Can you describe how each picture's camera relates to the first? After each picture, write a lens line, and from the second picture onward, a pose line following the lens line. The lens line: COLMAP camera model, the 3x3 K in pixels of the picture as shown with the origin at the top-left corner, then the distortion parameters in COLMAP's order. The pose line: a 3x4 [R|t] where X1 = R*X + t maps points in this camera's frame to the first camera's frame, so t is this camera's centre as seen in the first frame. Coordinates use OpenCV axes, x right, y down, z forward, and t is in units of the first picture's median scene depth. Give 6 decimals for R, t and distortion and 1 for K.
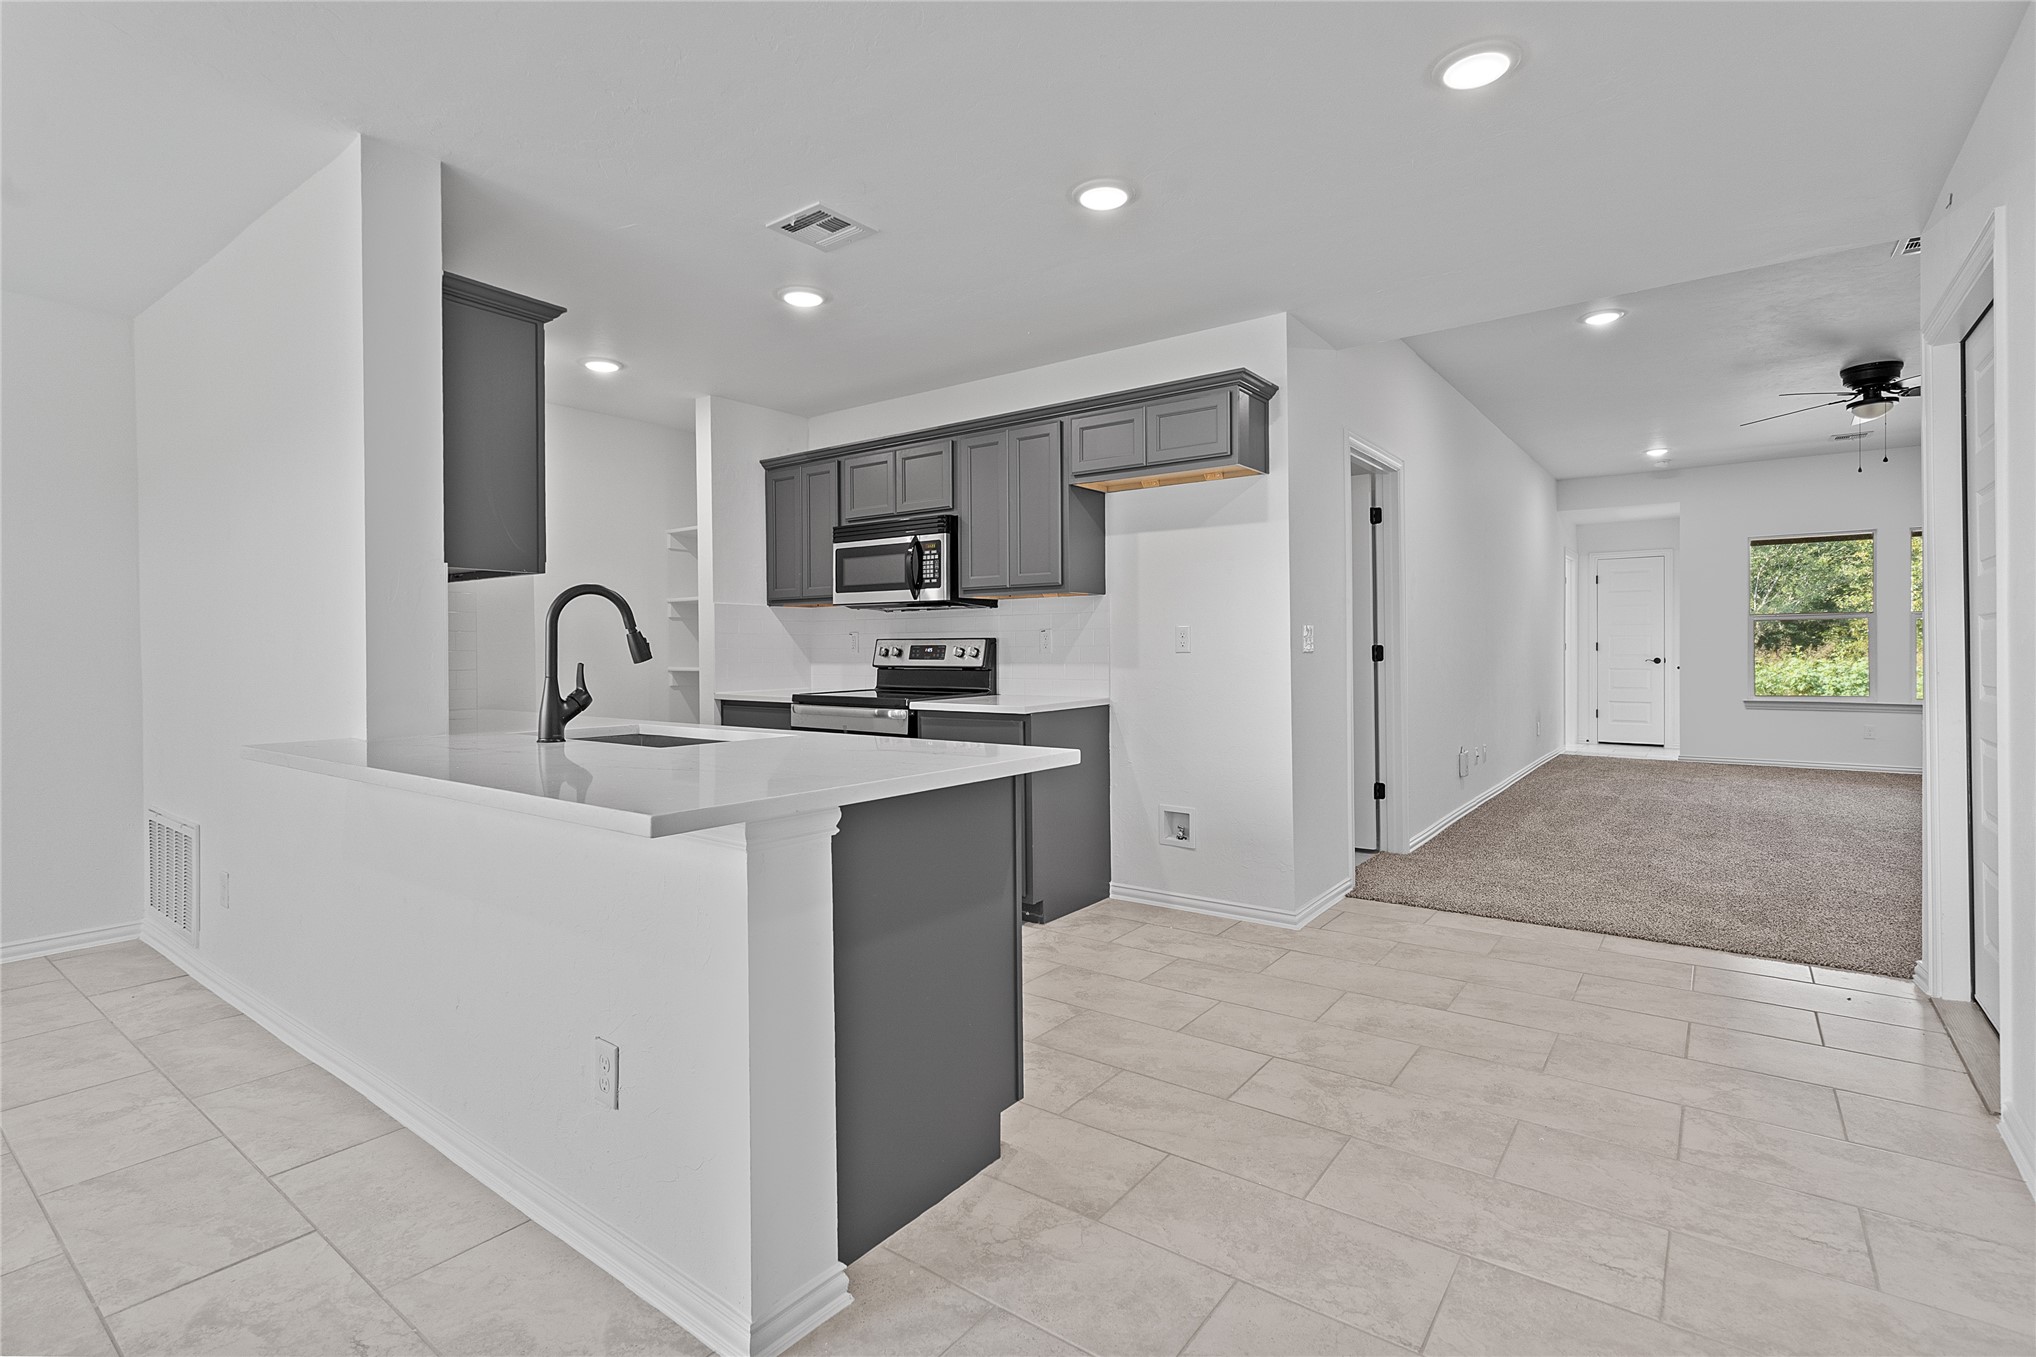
lens RADIAL K [[959.6, 0, 1024.5], [0, 959.6, 644.3], [0, 0, 1]] dist [0.000162, 0.000573]
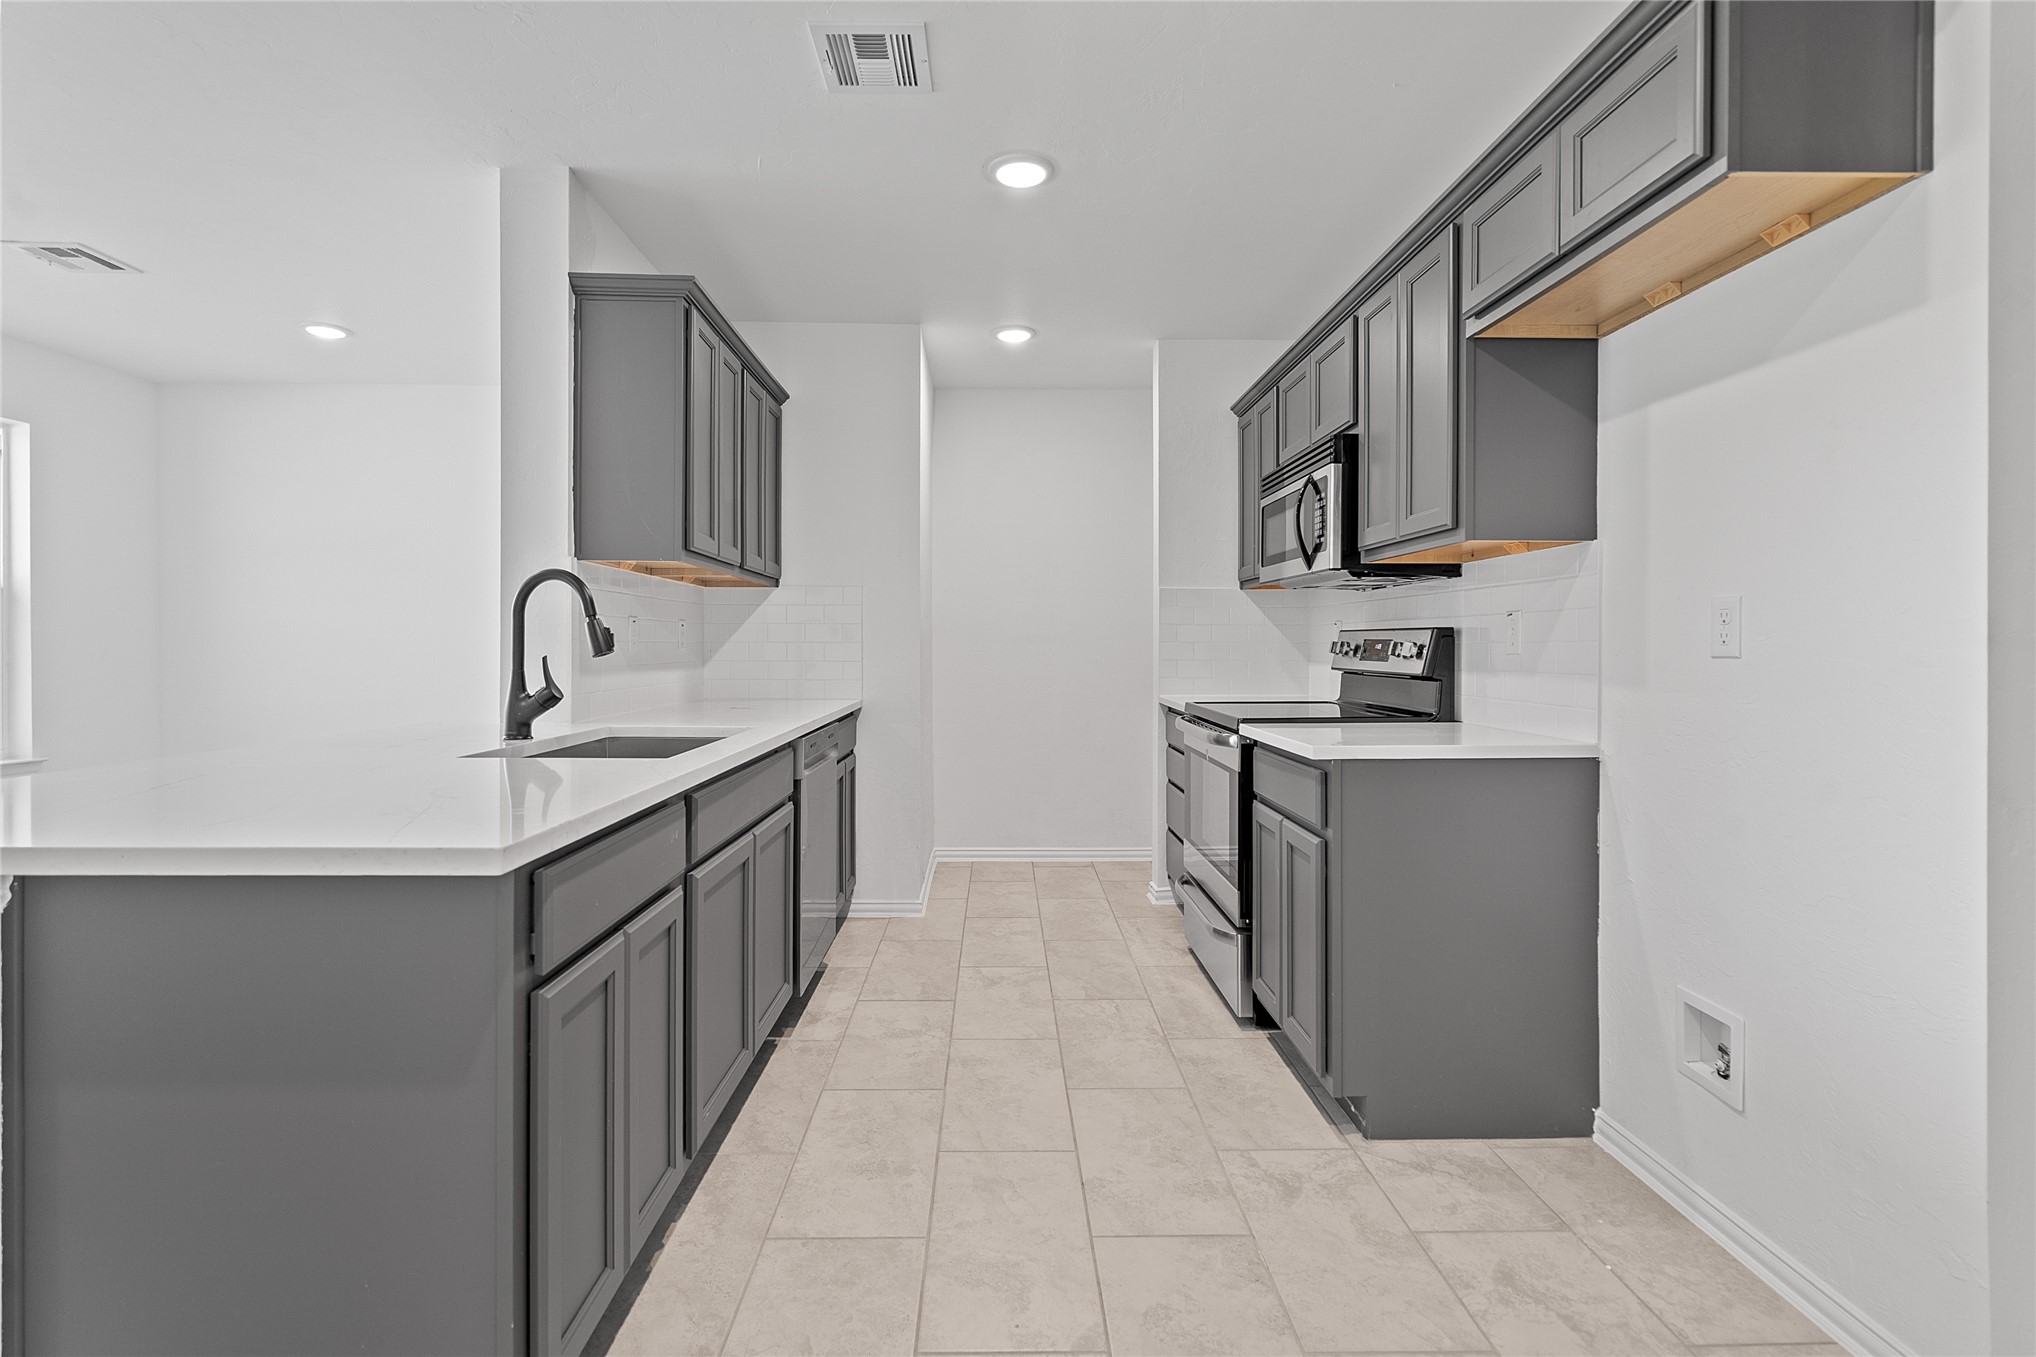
lens RADIAL K [[959.6, 0, 995.9], [0, 959.6, 647.3], [0, 0, 1]] dist [0.000162, 0.000573]
pose [[0.608594, 0.009475, -0.793425, 0.295440], [-0.002439, 0.999946, 0.010070, 0.000448], [0.793478, -0.004194, 0.608584, 0.442043]]
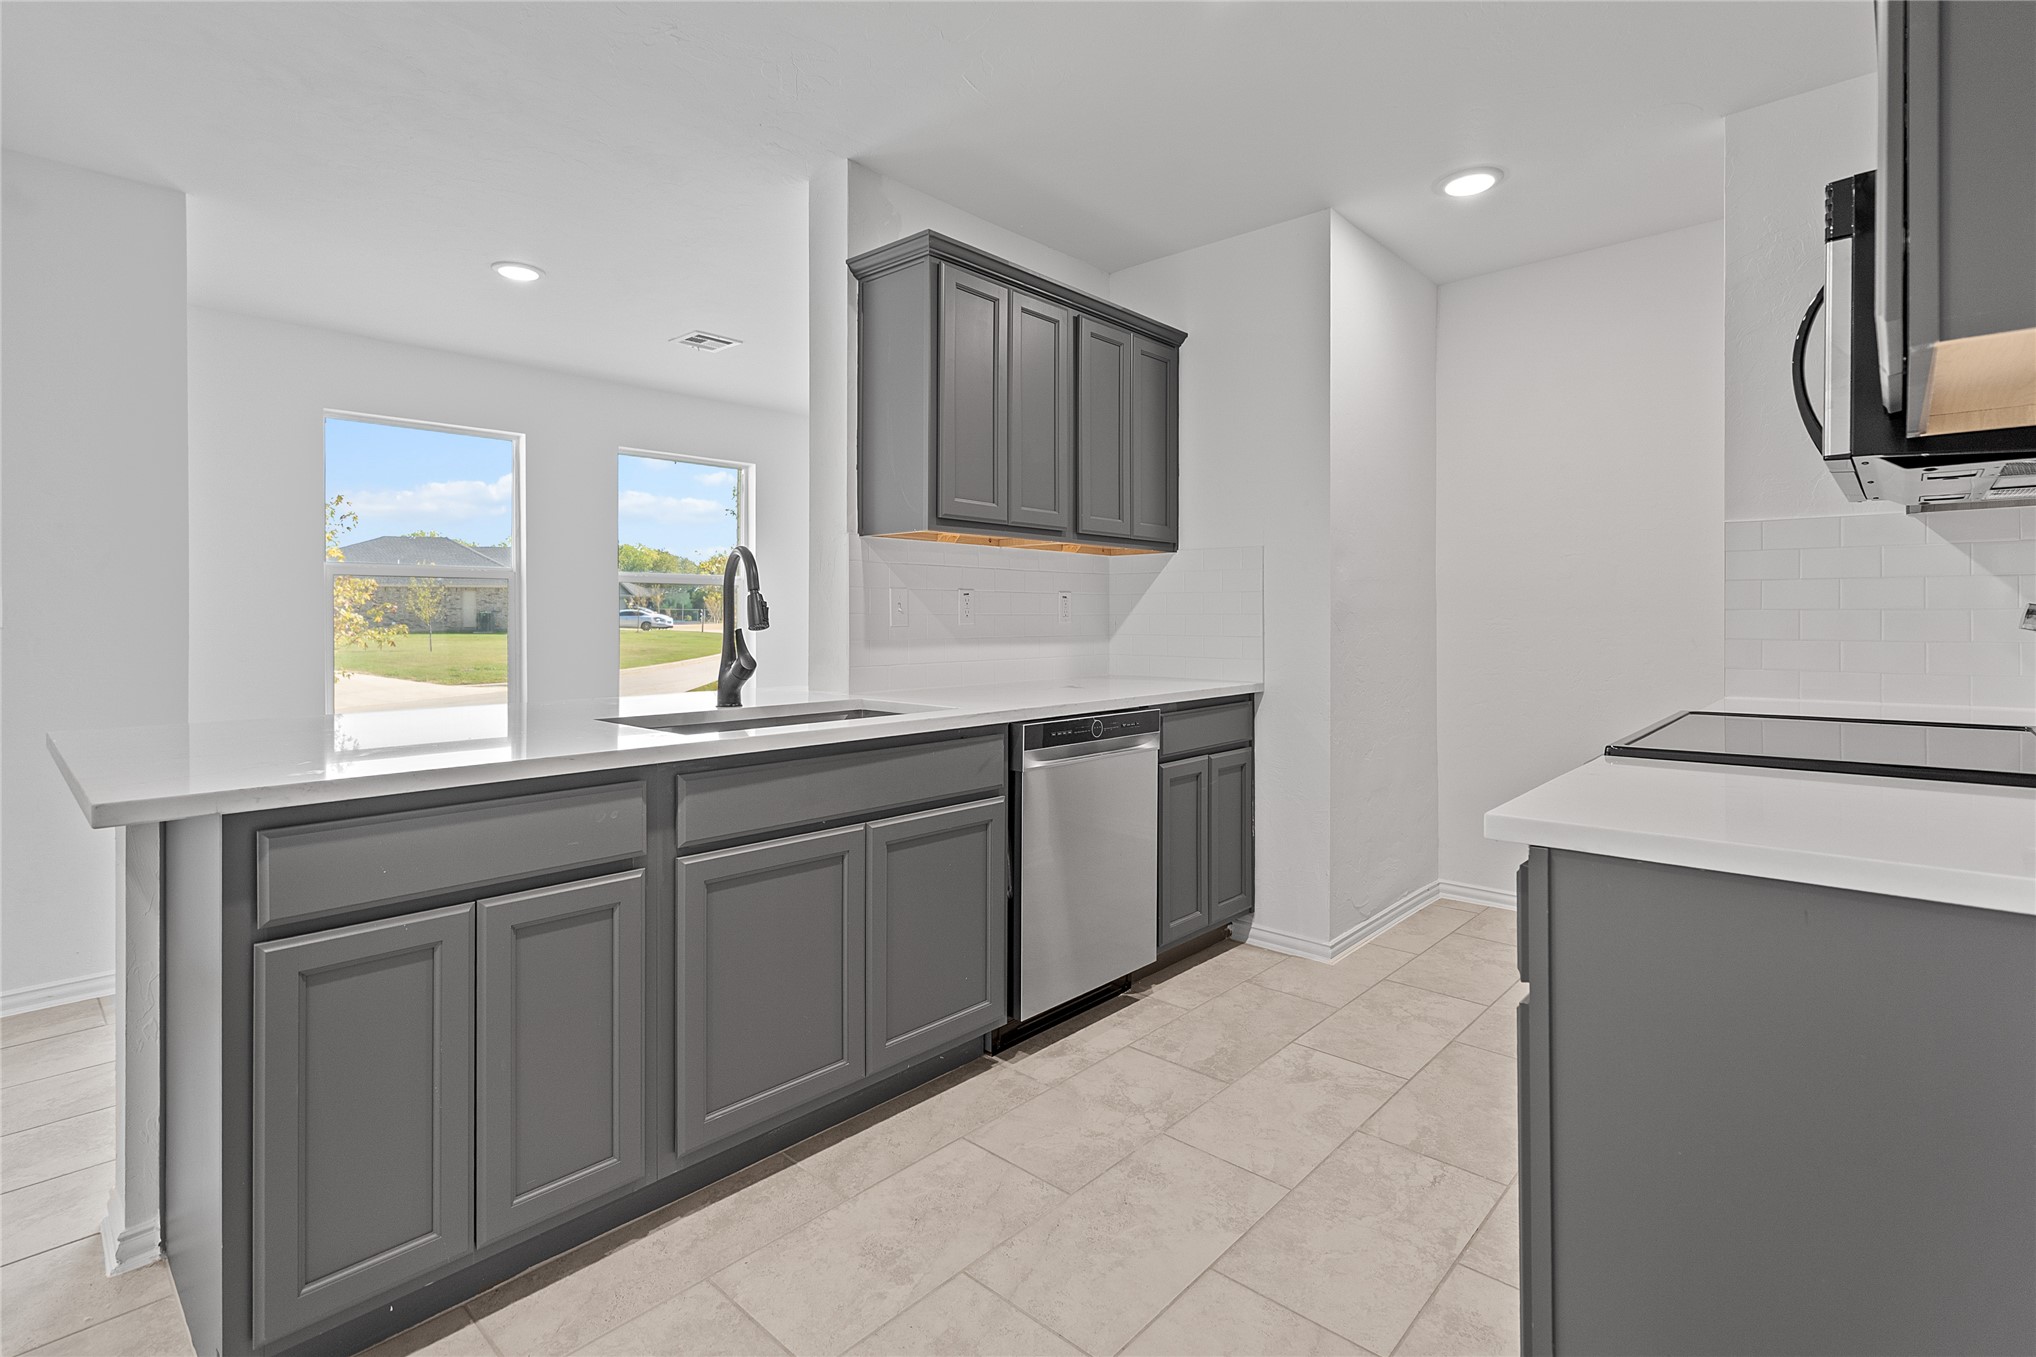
lens RADIAL K [[959.6, 0, 999.8], [0, 959.6, 619.6], [0, 0, 1]] dist [0.000162, 0.000573]
pose [[-0.102603, 0.007822, -0.994692, 0.265579], [0.006502, 0.999953, 0.007192, 0.002942], [0.994701, -0.005729, -0.102649, 0.756545]]
